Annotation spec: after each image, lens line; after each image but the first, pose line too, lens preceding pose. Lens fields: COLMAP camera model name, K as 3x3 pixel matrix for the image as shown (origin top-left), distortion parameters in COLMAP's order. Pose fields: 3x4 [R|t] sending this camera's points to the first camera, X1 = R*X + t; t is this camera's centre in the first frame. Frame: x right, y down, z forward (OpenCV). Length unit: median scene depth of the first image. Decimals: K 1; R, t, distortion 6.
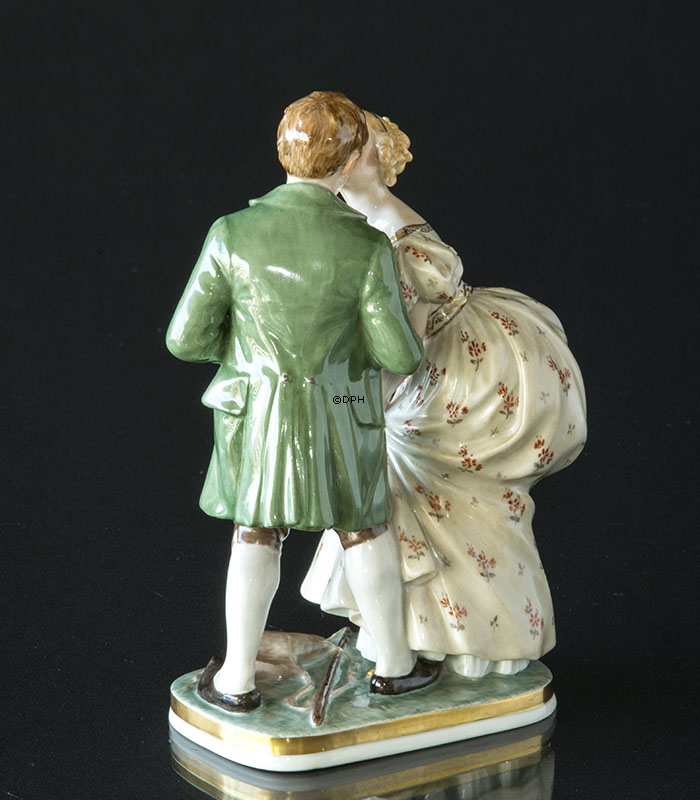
lens RADIAL K [[4826.1, 0, 350.0], [0, 4826.1, 399.9], [0, 0, 1]] dist [-0.341640, 0.000000]
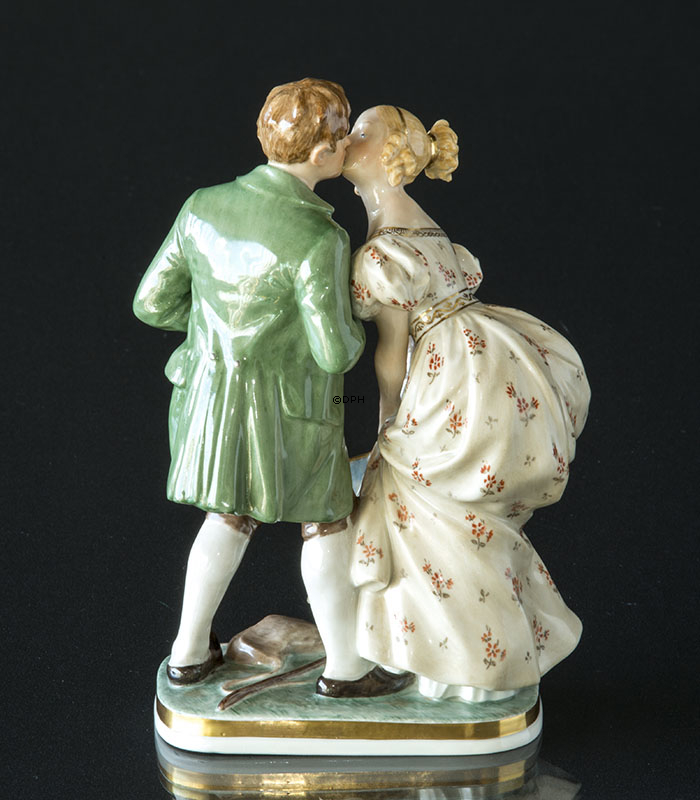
lens RADIAL K [[4826.1, 0, 350.0], [0, 4826.1, 400.2], [0, 0, 1]] dist [-0.341640, 0.000000]
pose [[0.931714, 0.164055, -0.324028, 0.326508], [-0.164429, 0.986035, 0.026429, -0.025832], [0.323838, 0.028655, 0.945678, 0.067704]]
